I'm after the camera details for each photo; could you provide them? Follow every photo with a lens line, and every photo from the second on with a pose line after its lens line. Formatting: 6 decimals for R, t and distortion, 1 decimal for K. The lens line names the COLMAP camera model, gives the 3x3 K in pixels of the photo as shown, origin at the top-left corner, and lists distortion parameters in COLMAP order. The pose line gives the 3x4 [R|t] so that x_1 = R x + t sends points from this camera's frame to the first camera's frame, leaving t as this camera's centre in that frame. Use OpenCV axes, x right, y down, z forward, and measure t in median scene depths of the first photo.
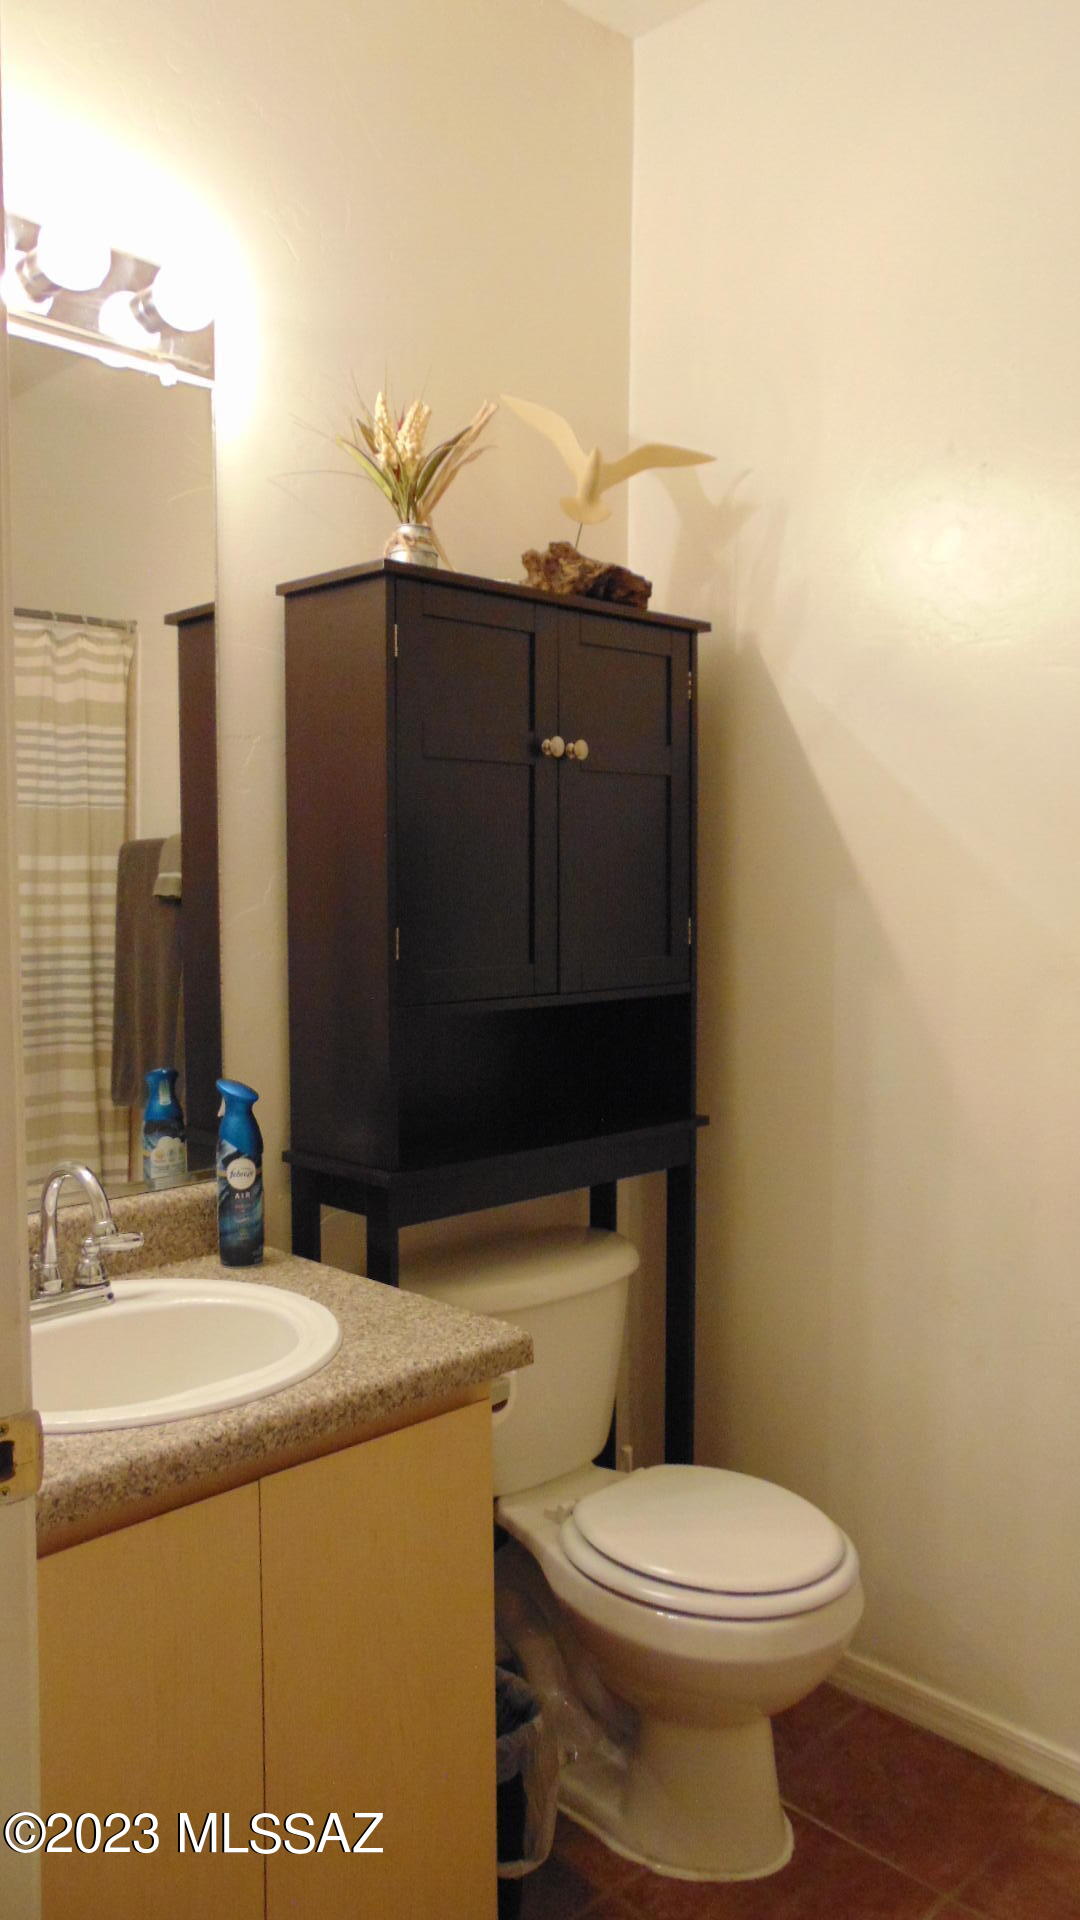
lens RADIAL K [[1441.1, 0, 540.3], [0, 1441.1, 959.6], [0, 0, 1]] dist [-0.033065, 0.039198]
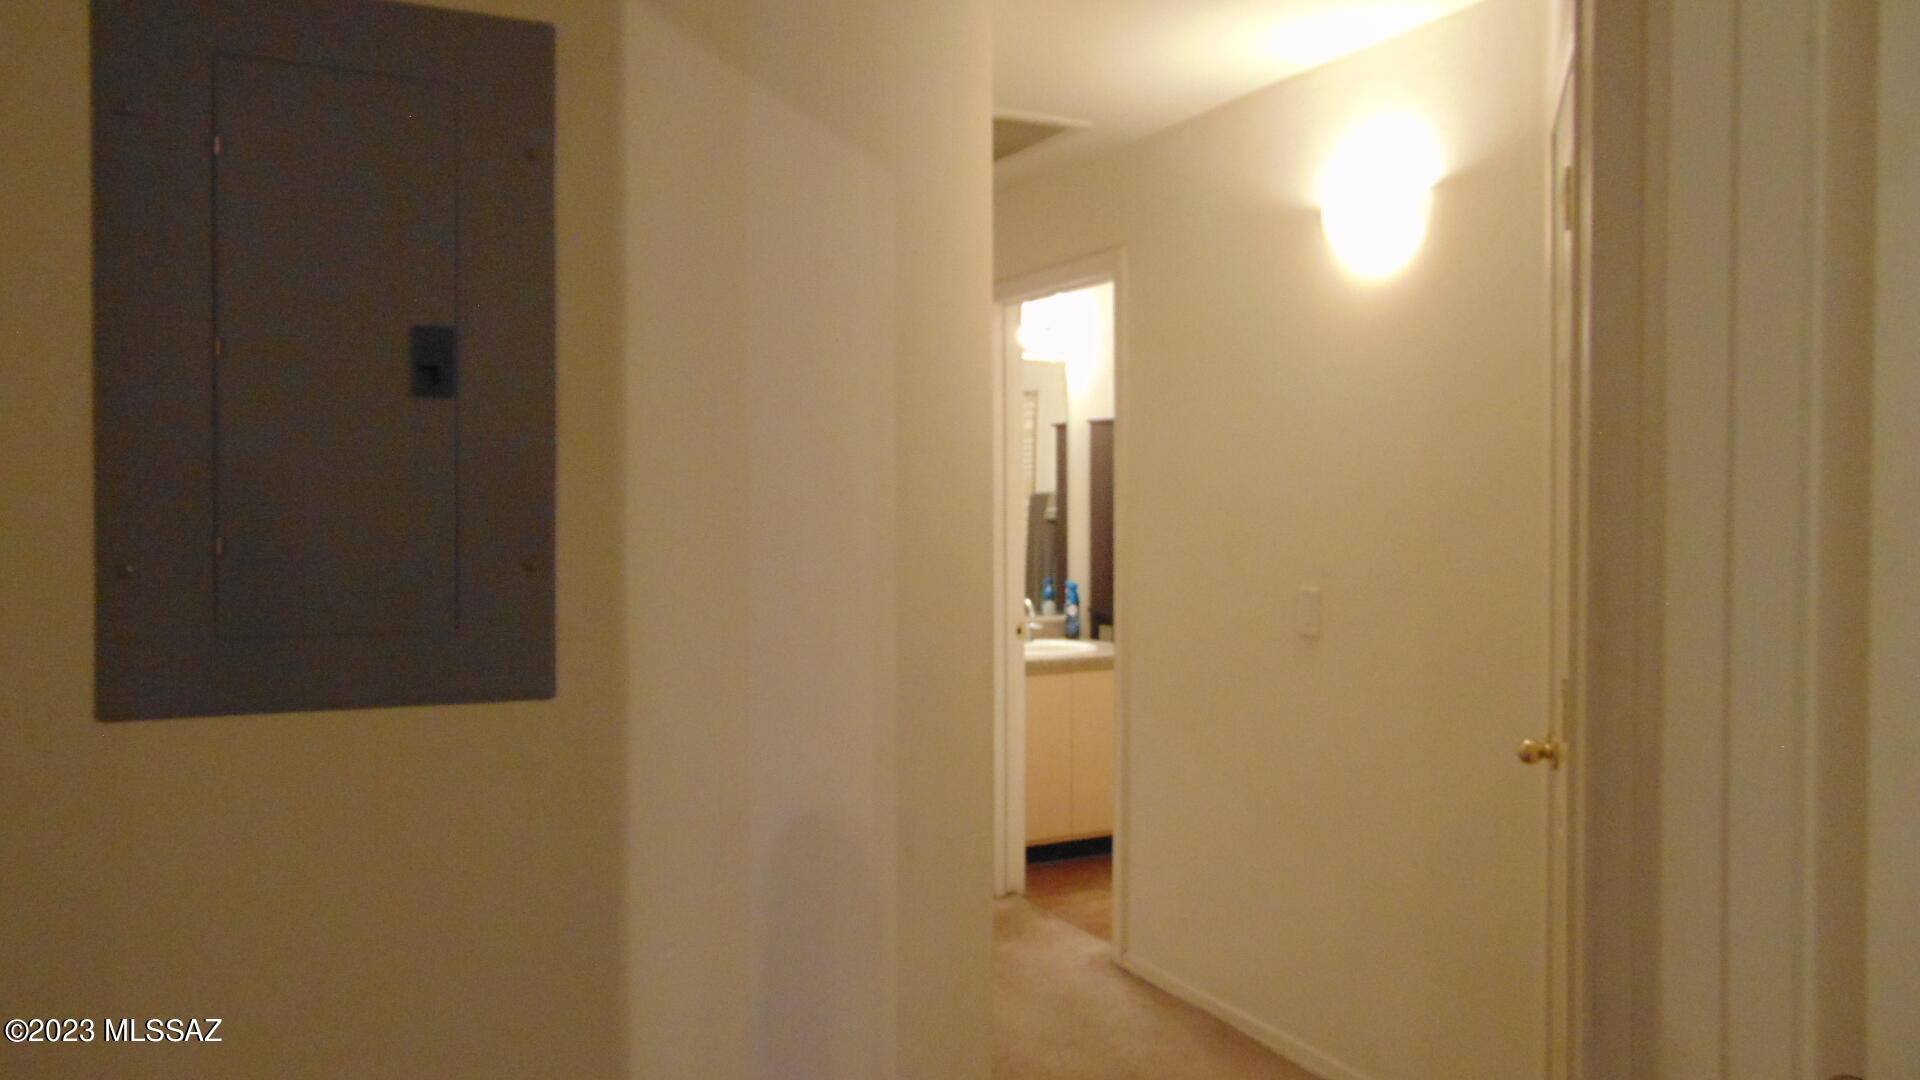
lens RADIAL K [[1441.1, 0, 960.2], [0, 1441.1, 538.5], [0, 0, 1]] dist [-0.033065, 0.039198]
pose [[0.951154, 0.009289, -0.308576, 0.489368], [-0.016552, 0.999644, -0.020927, 0.060749], [0.308272, 0.025013, 0.950970, -1.918805]]
